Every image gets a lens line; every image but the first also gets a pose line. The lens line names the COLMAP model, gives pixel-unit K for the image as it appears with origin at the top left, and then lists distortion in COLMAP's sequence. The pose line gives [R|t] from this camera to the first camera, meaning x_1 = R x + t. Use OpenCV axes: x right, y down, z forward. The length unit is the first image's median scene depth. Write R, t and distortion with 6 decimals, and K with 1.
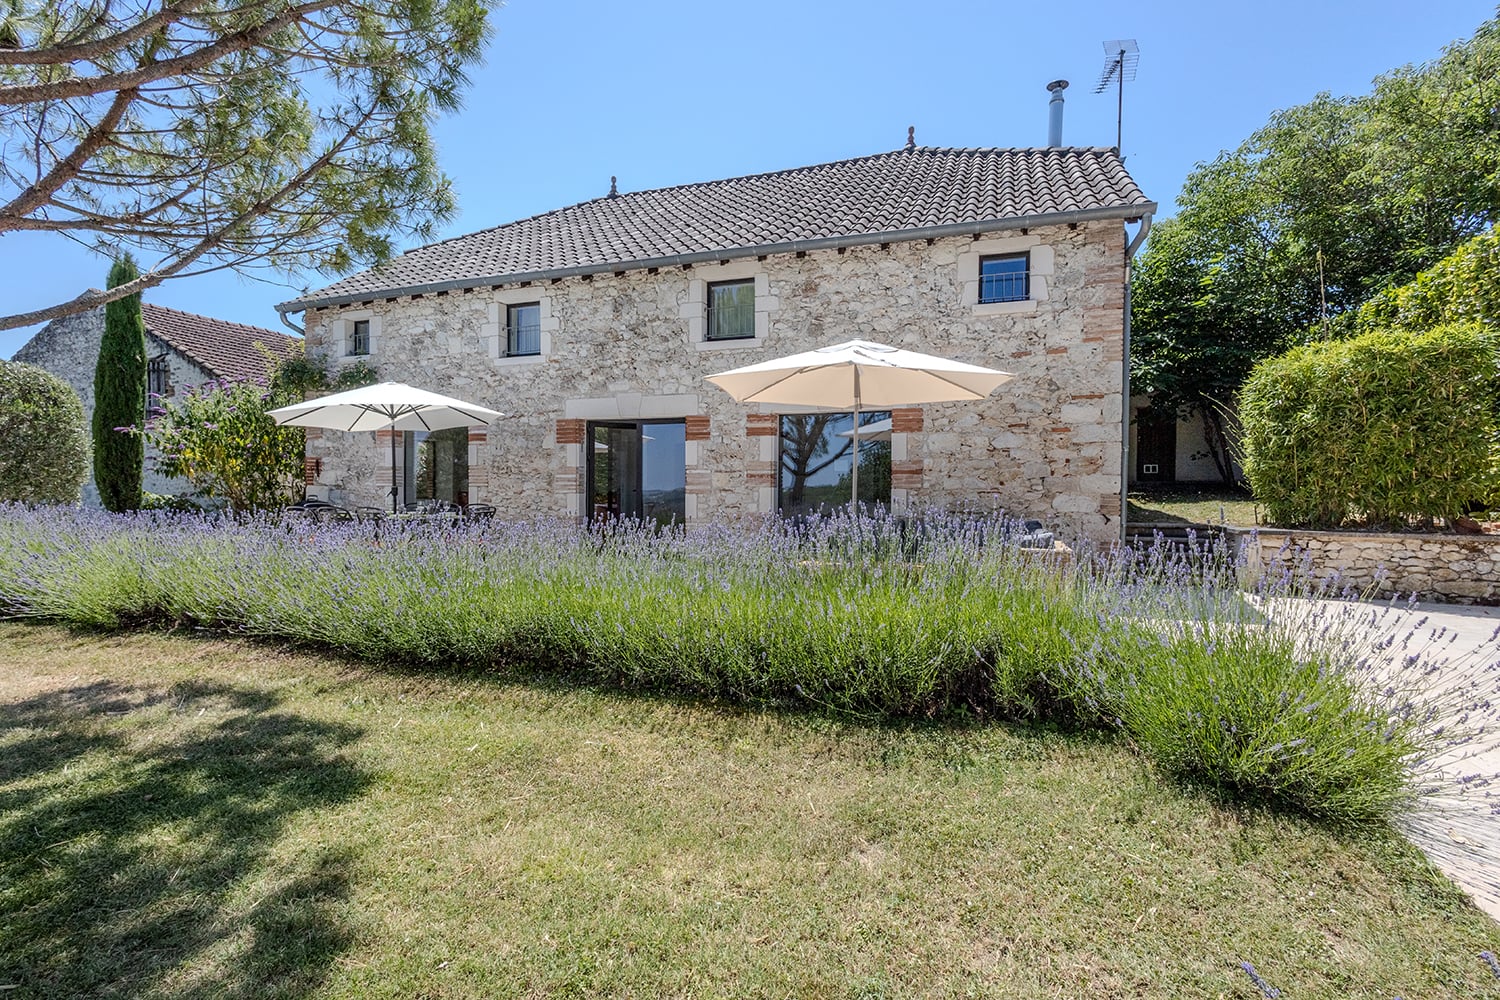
lens RADIAL K [[683.3, 0, 752.0], [0, 683.3, 498.8], [0, 0, 1]] dist [0.008958, -0.002089]
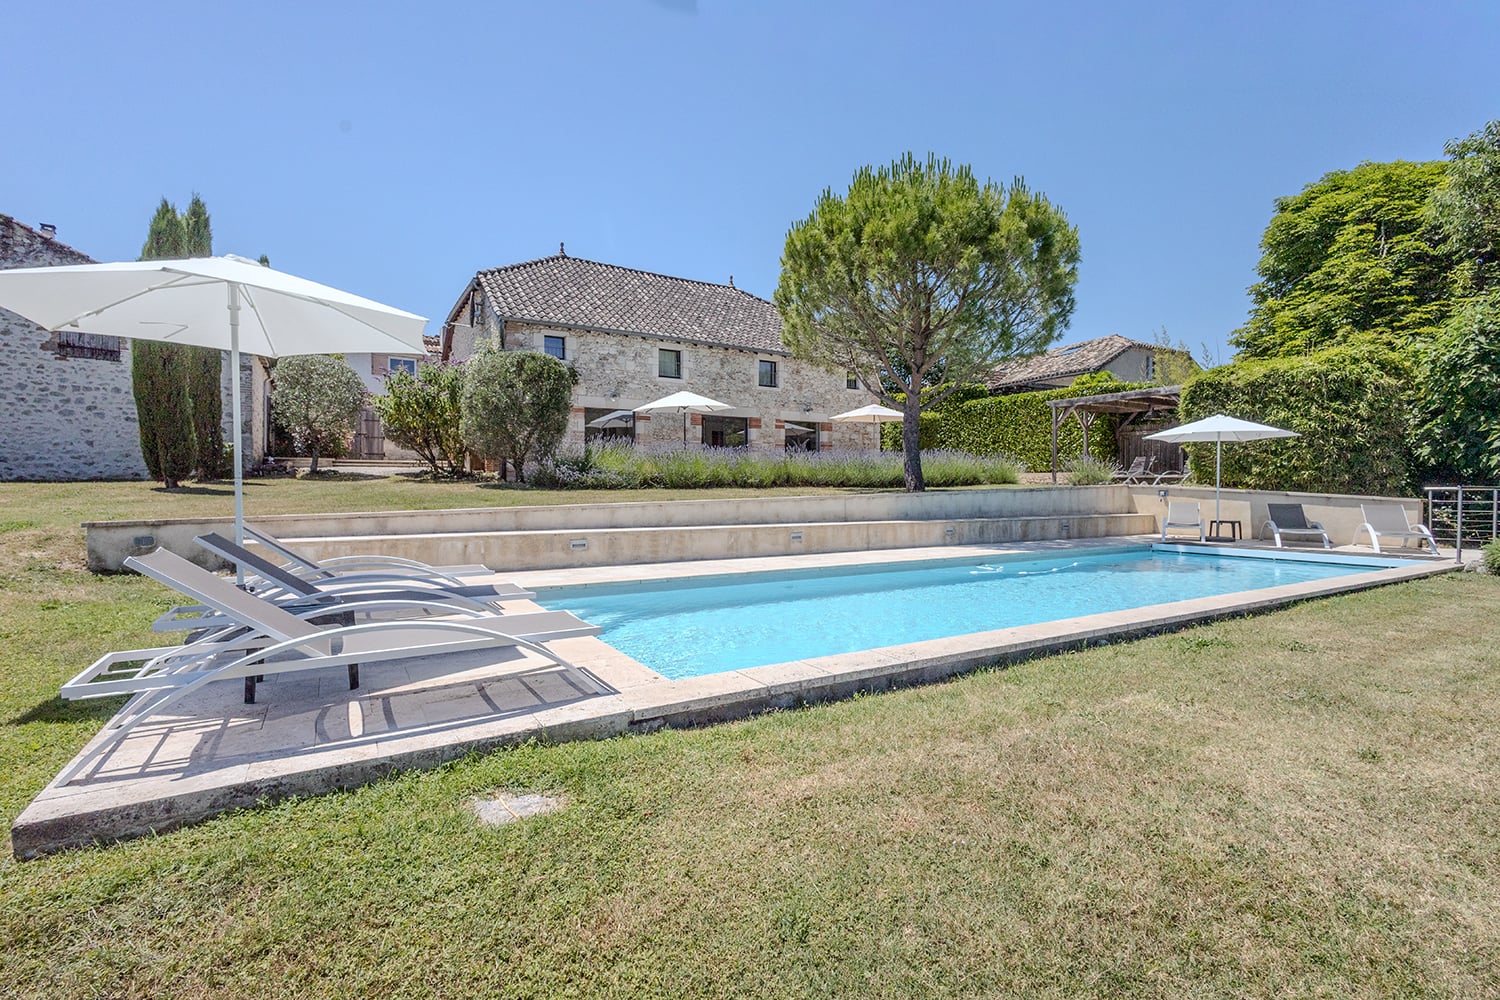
lens RADIAL K [[683.3, 0, 748.4], [0, 683.3, 499.2], [0, 0, 1]] dist [0.008958, -0.002089]
pose [[0.621610, -0.016810, 0.783146, -1.887084], [0.012669, 0.999855, 0.011405, 0.124157], [-0.783224, 0.002833, 0.621733, -0.399734]]
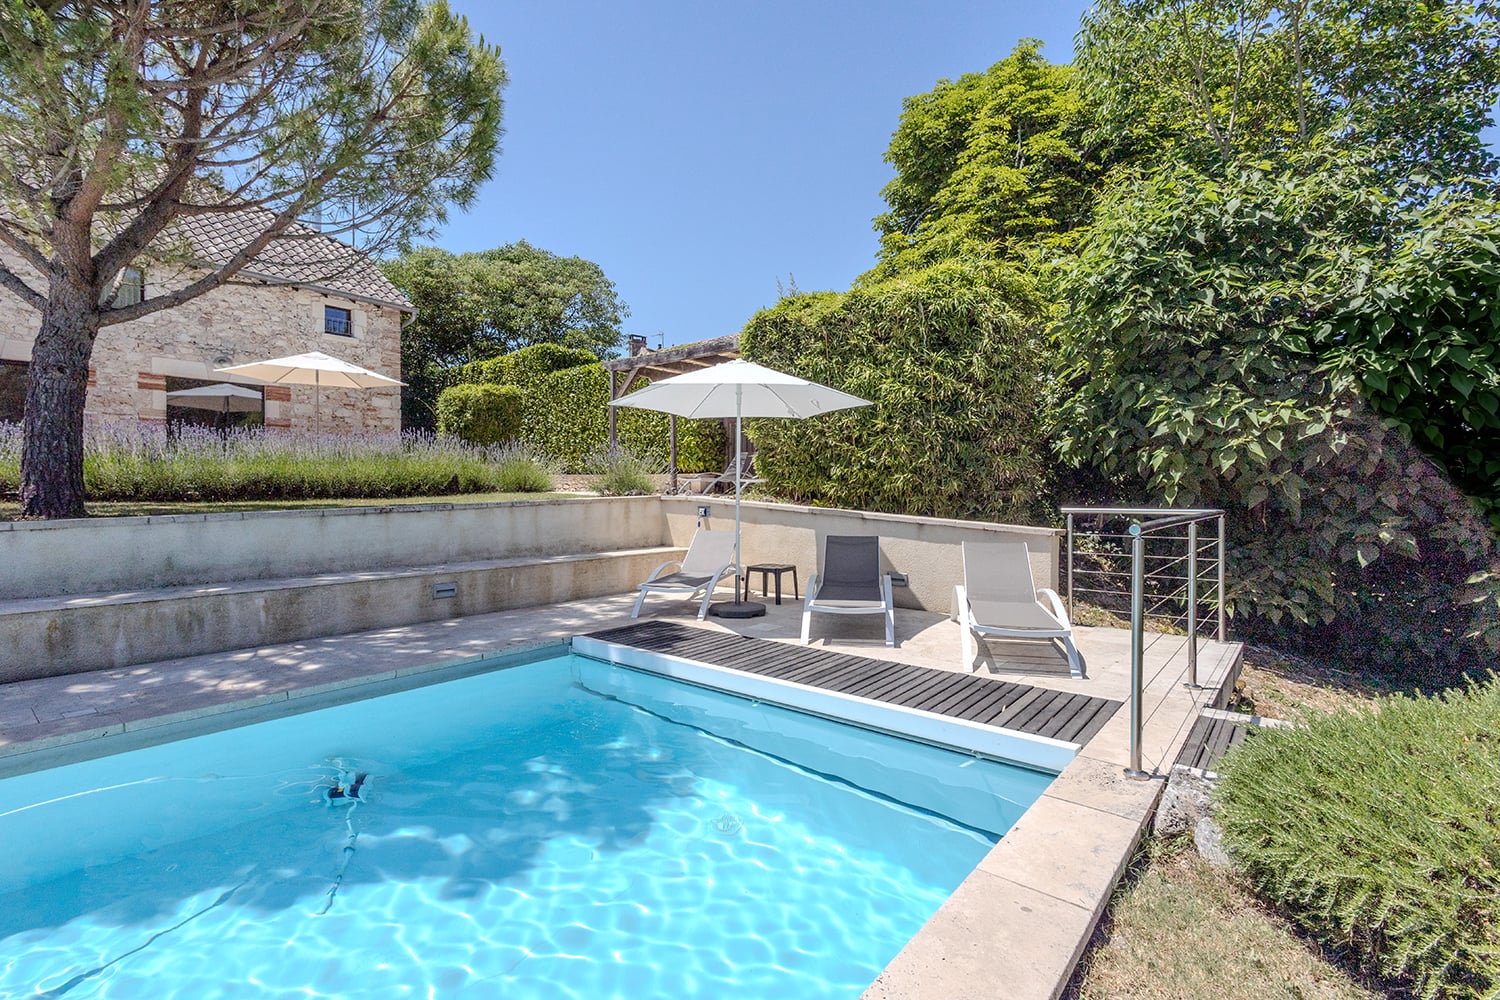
lens RADIAL K [[683.3, 0, 749.0], [0, 683.3, 499.4], [0, 0, 1]] dist [0.008958, -0.002089]
pose [[0.330605, -0.016869, 0.943618, -0.841469], [0.011547, 0.999838, 0.013828, 0.112528], [-0.943699, 0.006325, 0.330746, -0.521370]]
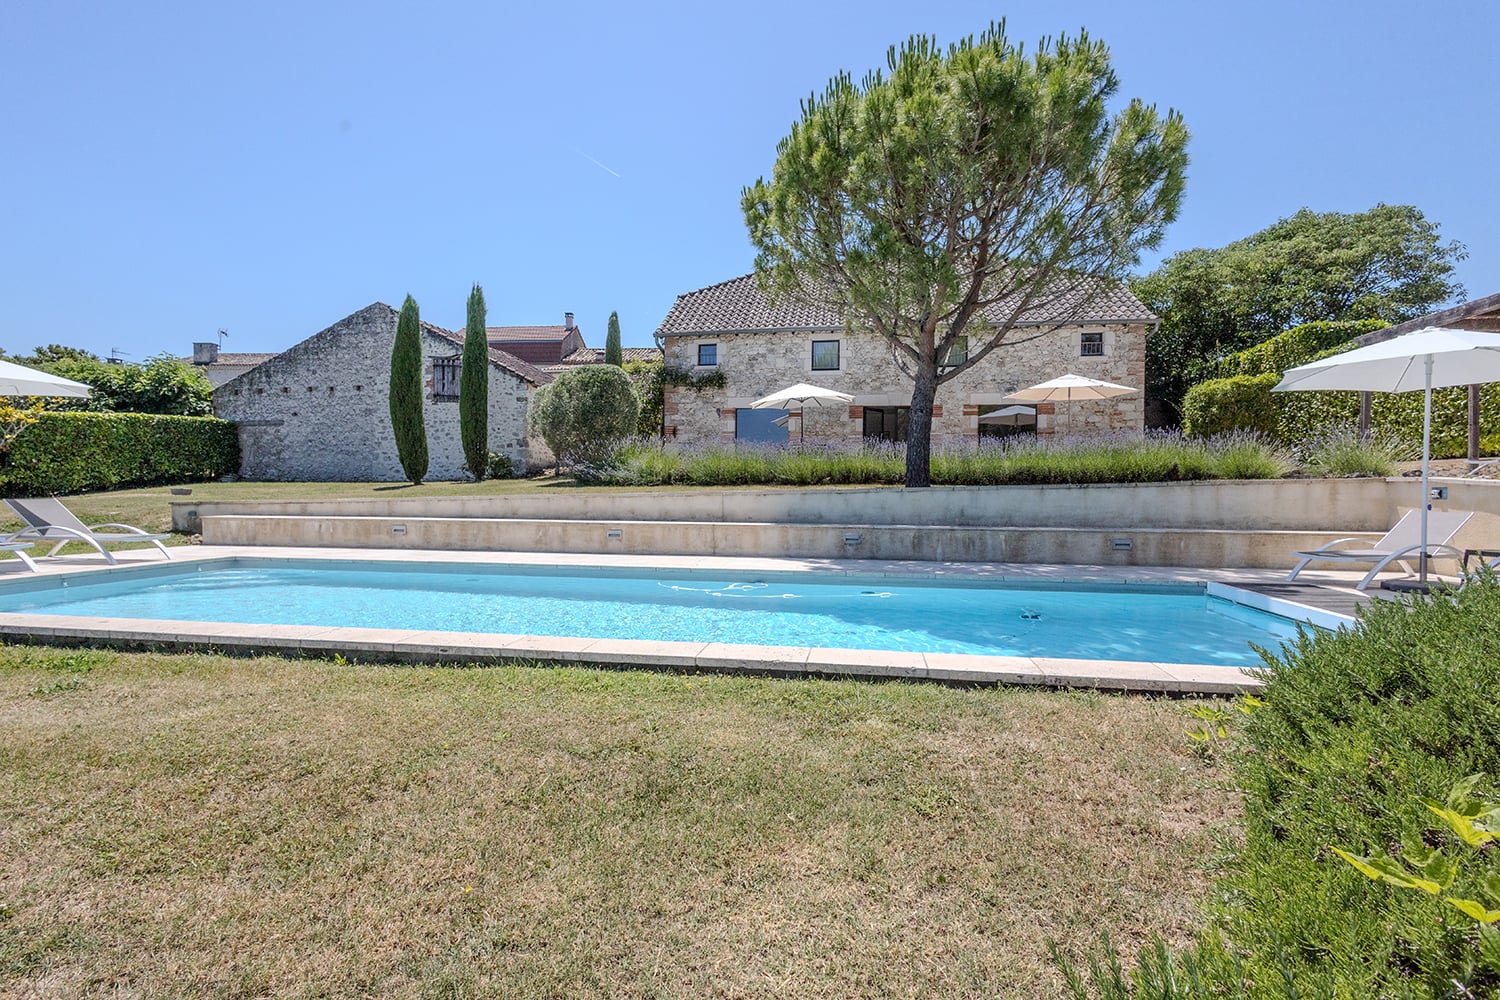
lens RADIAL K [[683.3, 0, 750.0], [0, 683.3, 499.0], [0, 0, 1]] dist [0.008958, -0.002089]
pose [[0.982330, -0.002859, 0.187136, -0.965840], [0.002826, 0.999996, 0.000448, 0.145291], [-0.187136, 0.000089, 0.982334, -0.821257]]
